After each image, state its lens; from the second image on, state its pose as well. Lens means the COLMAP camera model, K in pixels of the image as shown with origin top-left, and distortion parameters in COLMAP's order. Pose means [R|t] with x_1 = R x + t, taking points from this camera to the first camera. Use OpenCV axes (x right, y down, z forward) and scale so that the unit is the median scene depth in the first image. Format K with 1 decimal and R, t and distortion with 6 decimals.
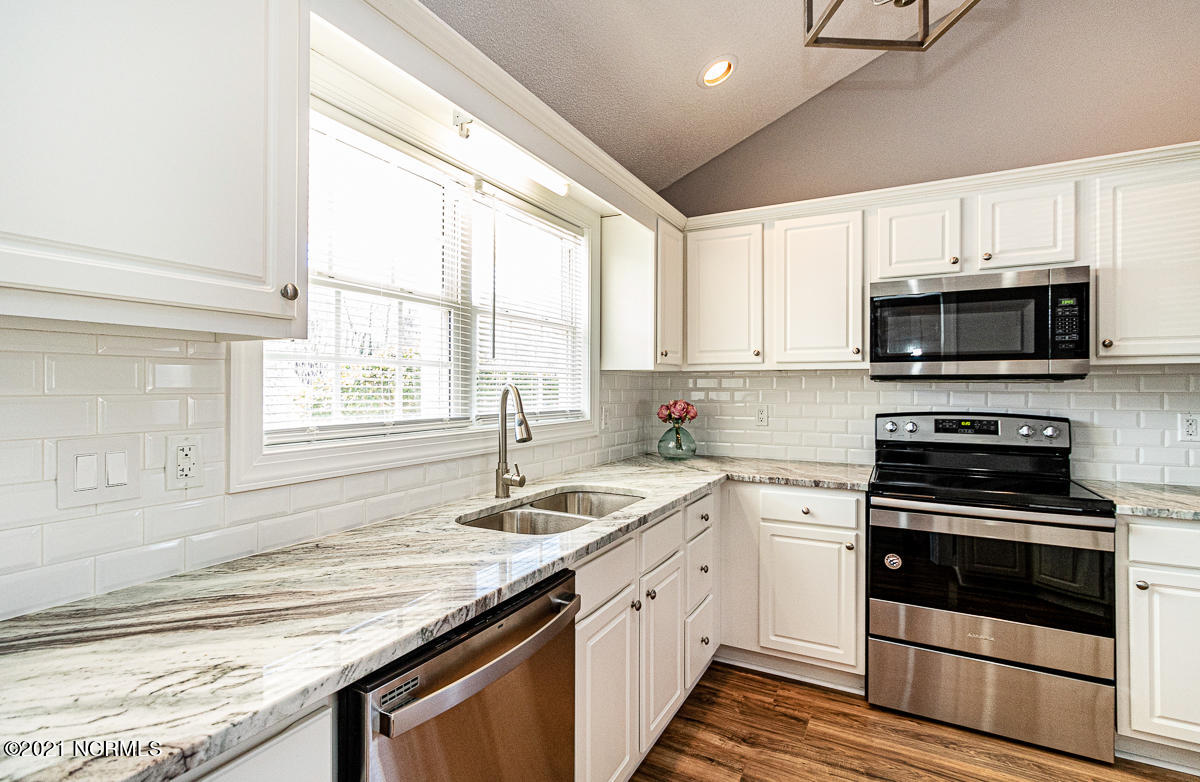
lens RADIAL K [[565.9, 0, 600.0], [0, 565.9, 391.0], [0, 0, 1]] dist [0.002622, 0.000184]
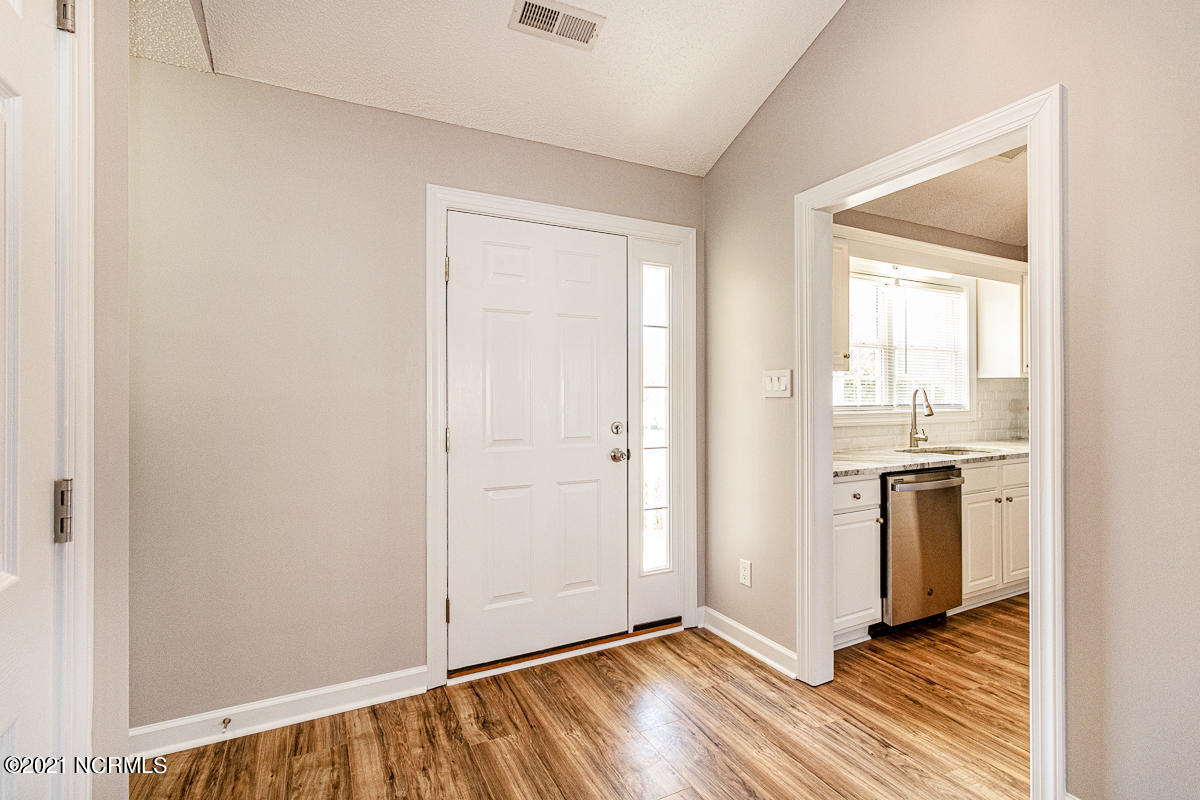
lens RADIAL K [[554.4, 0, 598.4], [0, 554.4, 394.7], [0, 0, 1]] dist [0.001195, 0.000130]
pose [[0.819880, -0.008670, -0.572470, 0.022607], [0.002025, 0.999923, -0.012244, 0.028188], [0.572532, 0.008879, 0.819834, -0.962215]]
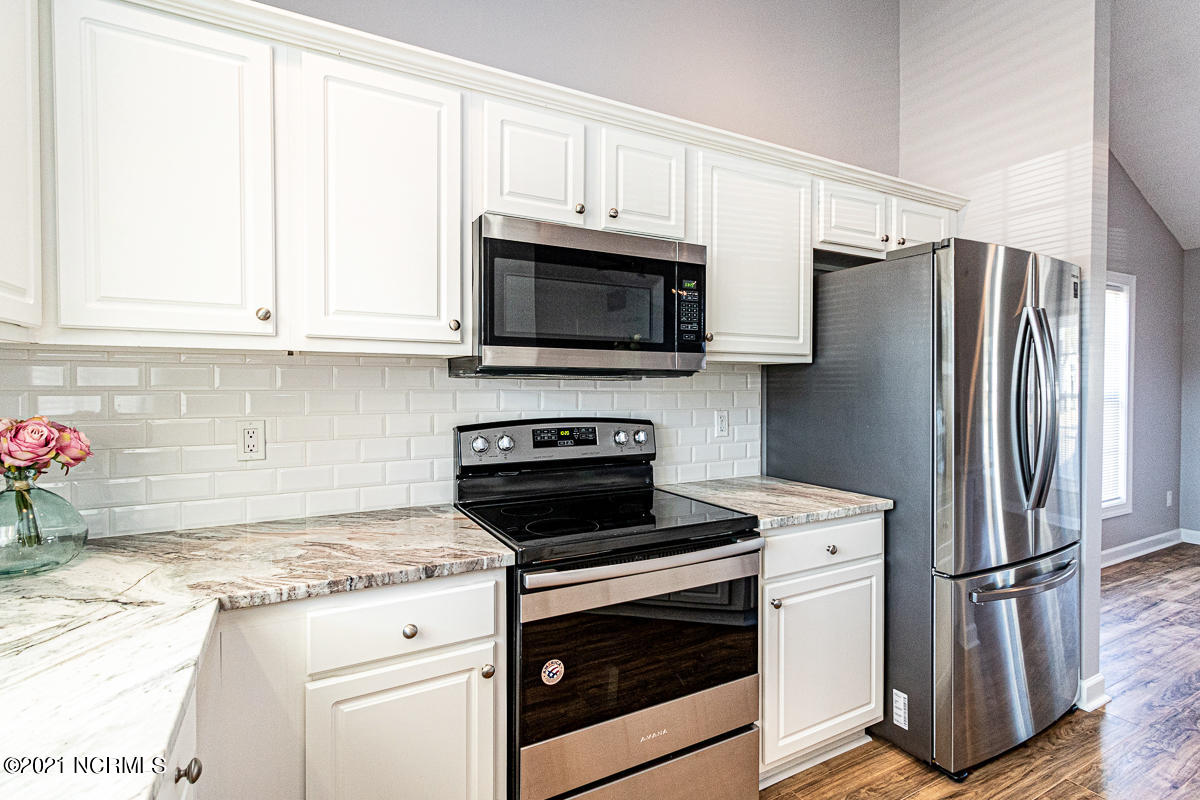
lens RADIAL K [[568.7, 0, 598.8], [0, 568.7, 390.9], [0, 0, 1]] dist [0.002361, 0.000444]
pose [[0.546152, -0.008694, 0.837641, 0.033500], [0.005670, 0.999962, 0.006682, -0.004600], [-0.837667, 0.001100, 0.546180, 0.595931]]
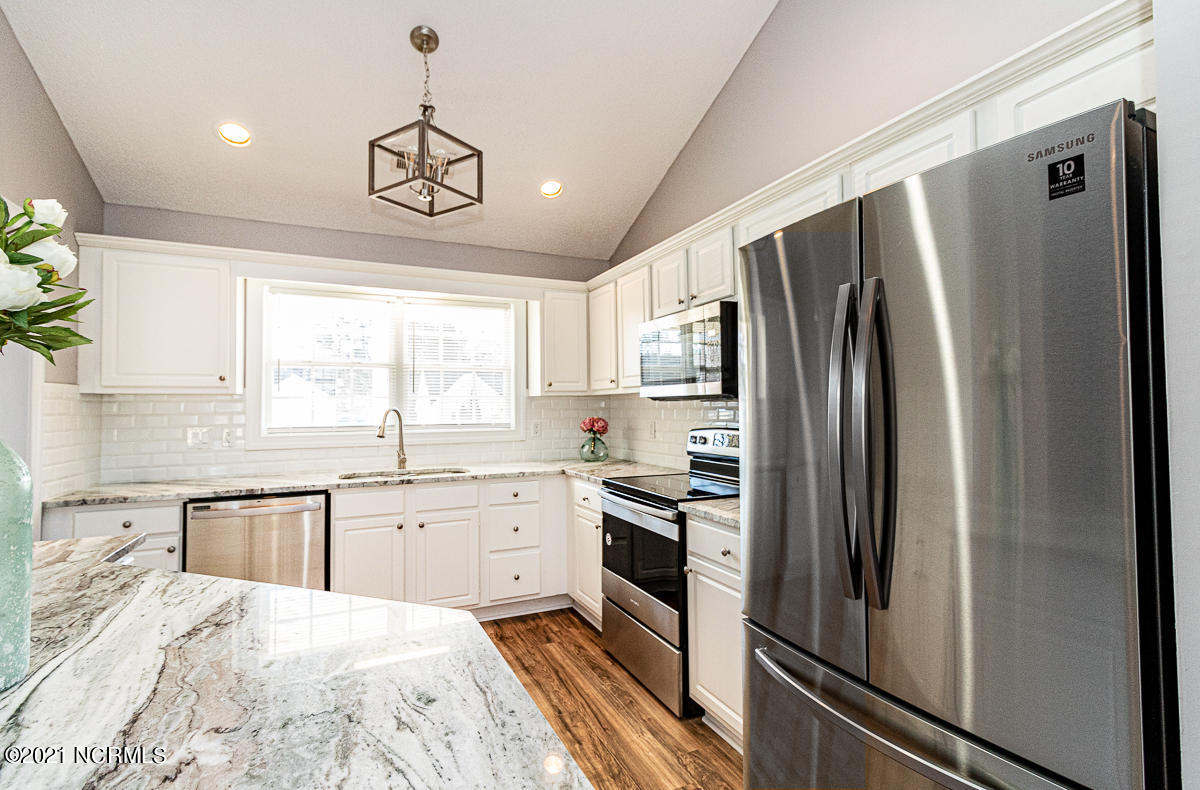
lens RADIAL K [[560.8, 0, 600.0], [0, 560.8, 395.0], [0, 0, 1]] dist [-0.001624, -0.000119]
pose [[0.794929, -0.022678, -0.606278, 1.240516], [0.006252, 0.999554, -0.029191, 0.003267], [0.606670, 0.019414, 0.794717, -0.053370]]
